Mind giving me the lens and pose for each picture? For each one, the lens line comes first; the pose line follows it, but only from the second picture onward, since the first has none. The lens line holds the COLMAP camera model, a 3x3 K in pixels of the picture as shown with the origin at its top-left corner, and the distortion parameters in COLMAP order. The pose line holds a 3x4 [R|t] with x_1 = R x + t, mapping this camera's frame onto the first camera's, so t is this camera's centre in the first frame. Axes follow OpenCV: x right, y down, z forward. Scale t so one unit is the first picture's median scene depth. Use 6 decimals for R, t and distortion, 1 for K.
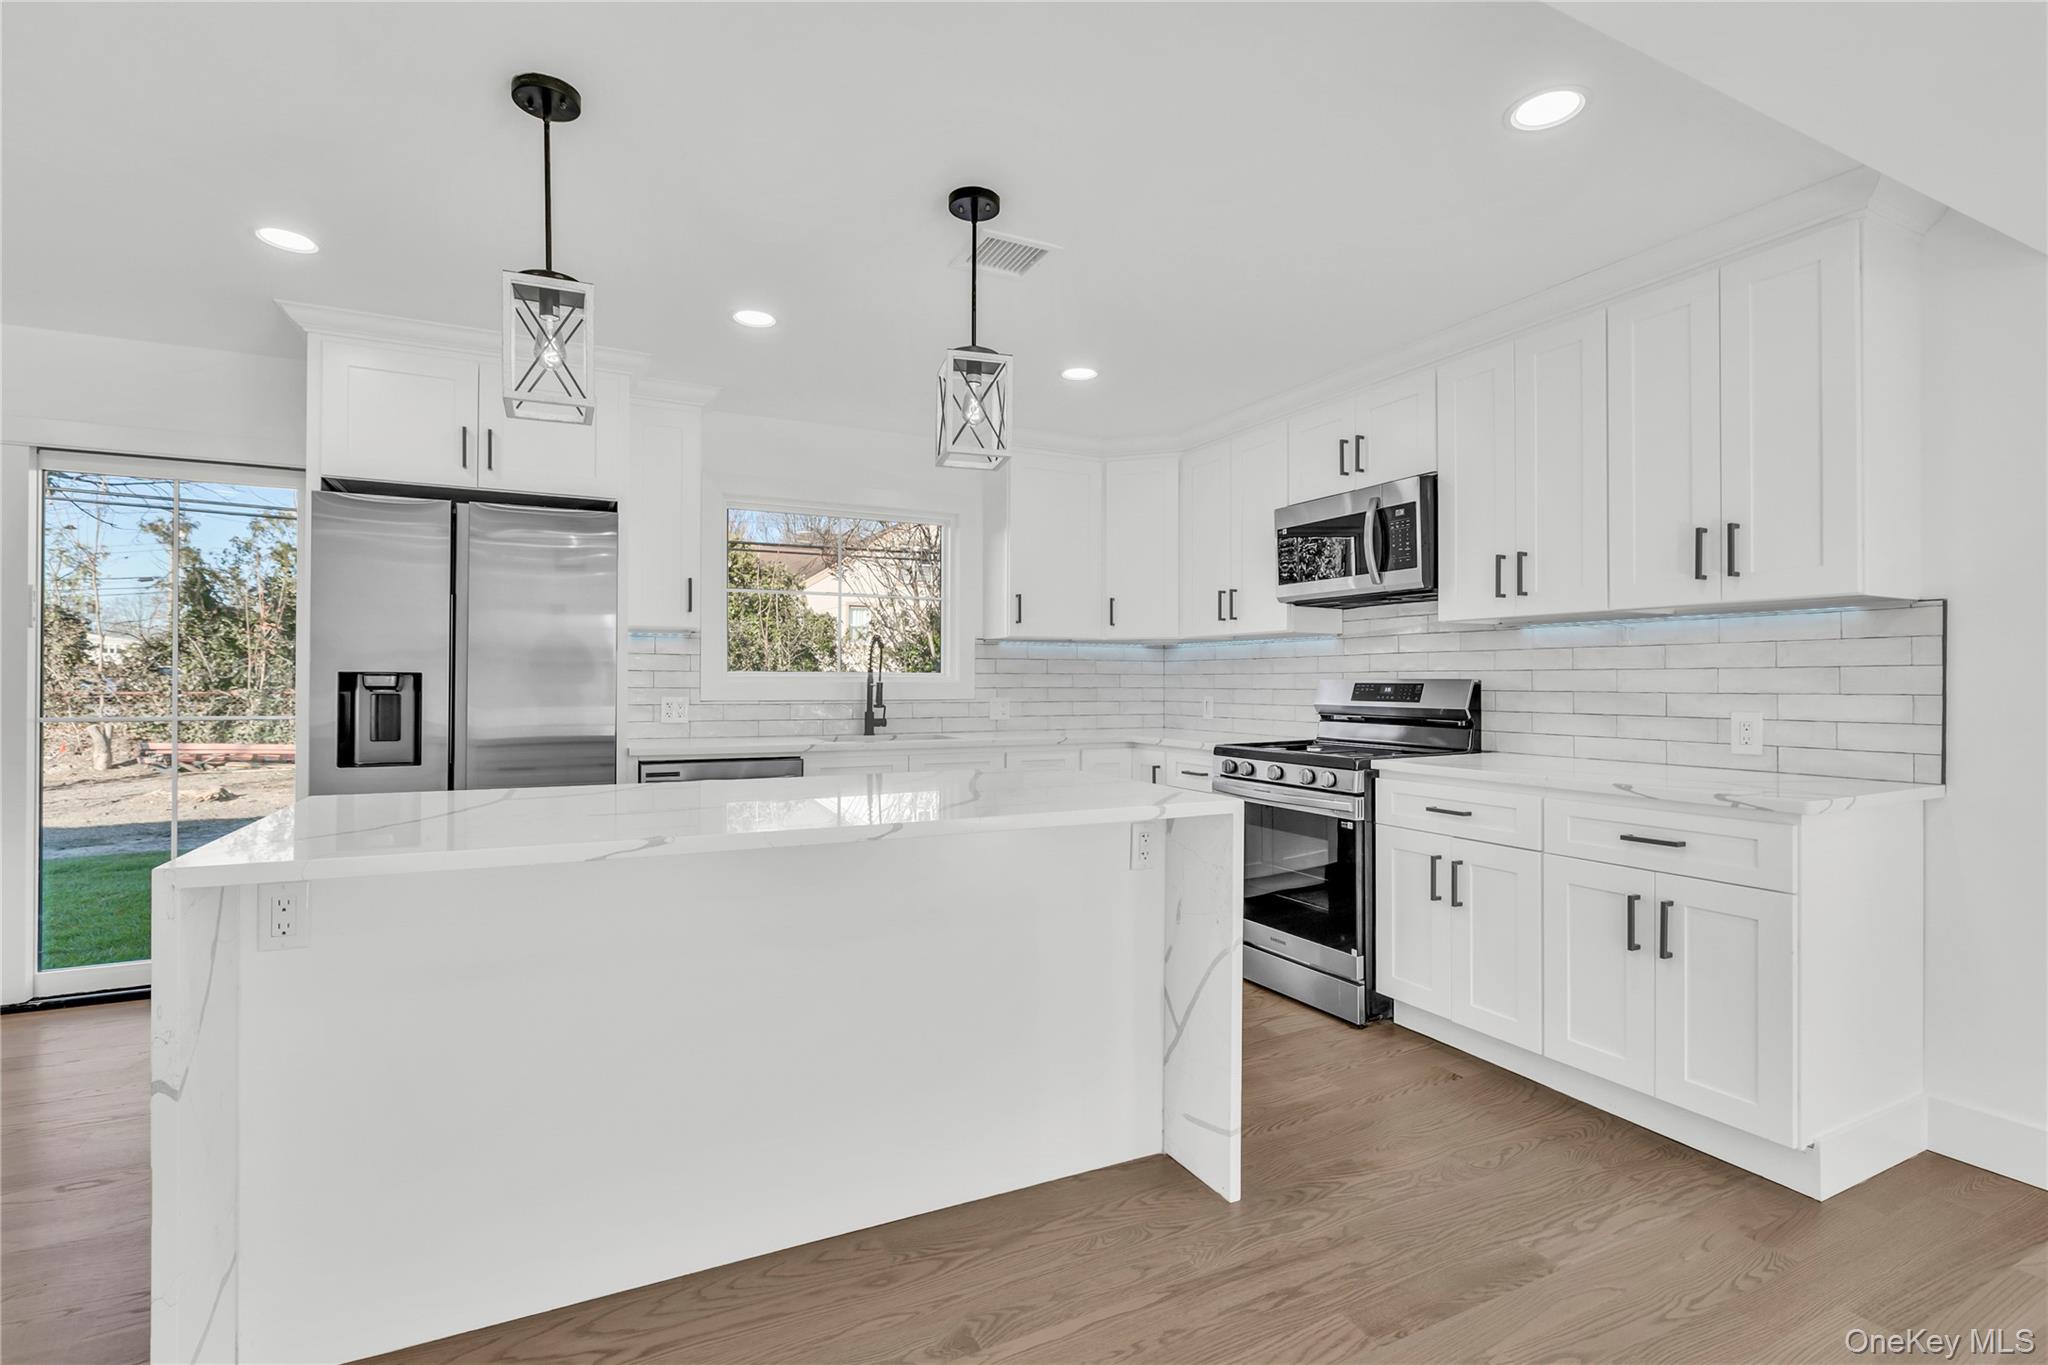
lens RADIAL K [[897.0, 0, 1015.4], [0, 897.0, 682.9], [0, 0, 1]] dist [-0.003277, -0.000093]
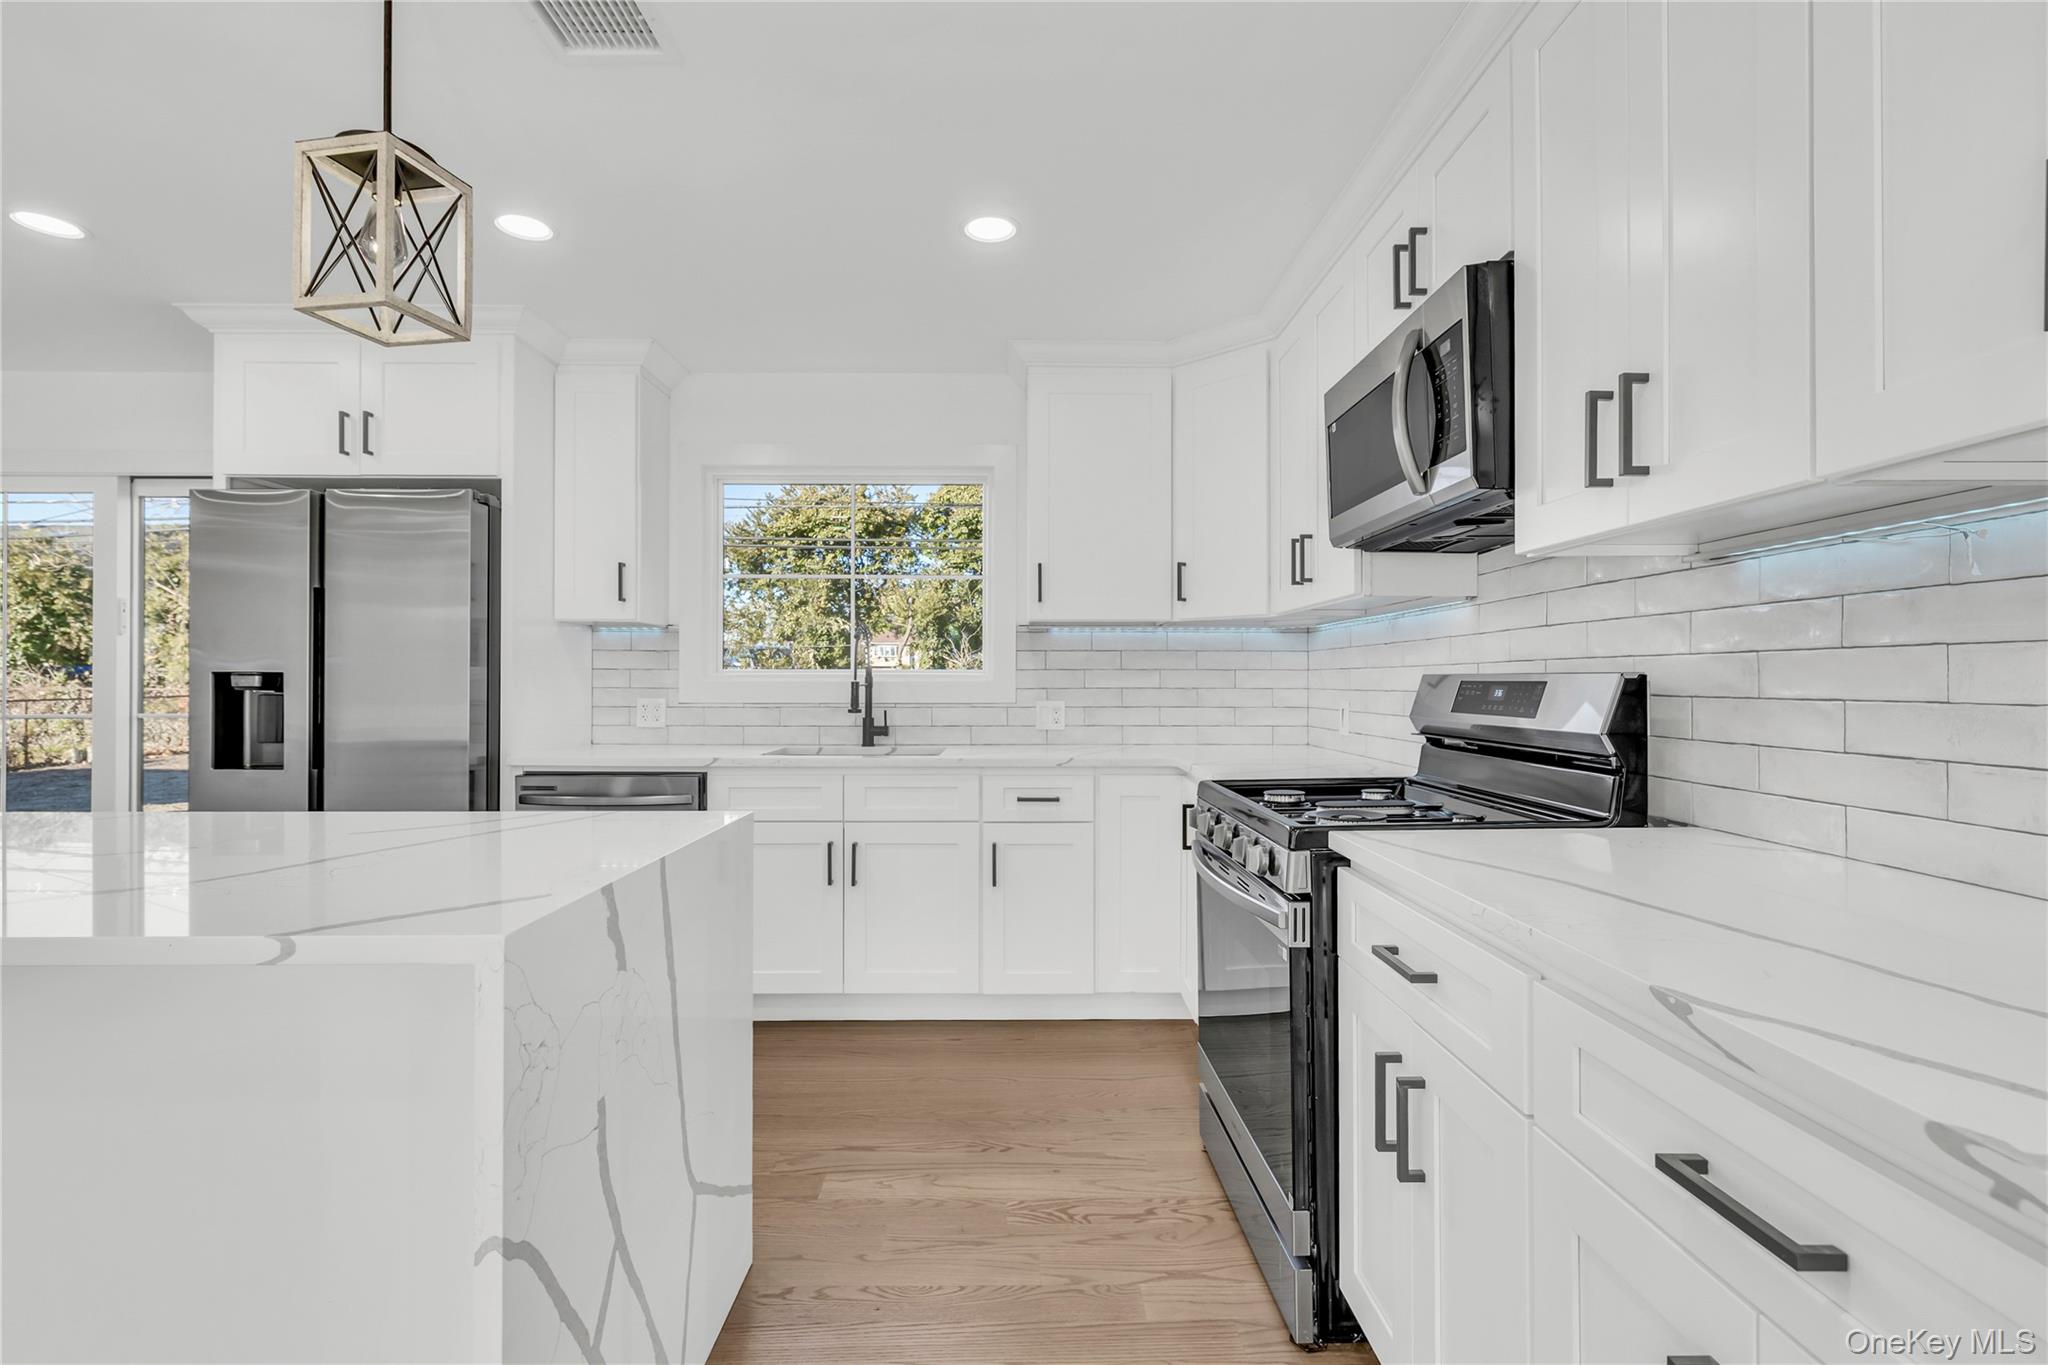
lens RADIAL K [[901.9, 0, 1024.0], [0, 901.9, 682.5], [0, 0, 1]] dist [0.001135, 0.000294]
pose [[0.907722, -0.001410, -0.419569, 0.369896], [0.001474, 0.999999, -0.000173, 0.000689], [0.419569, -0.000461, 0.907723, 0.372960]]
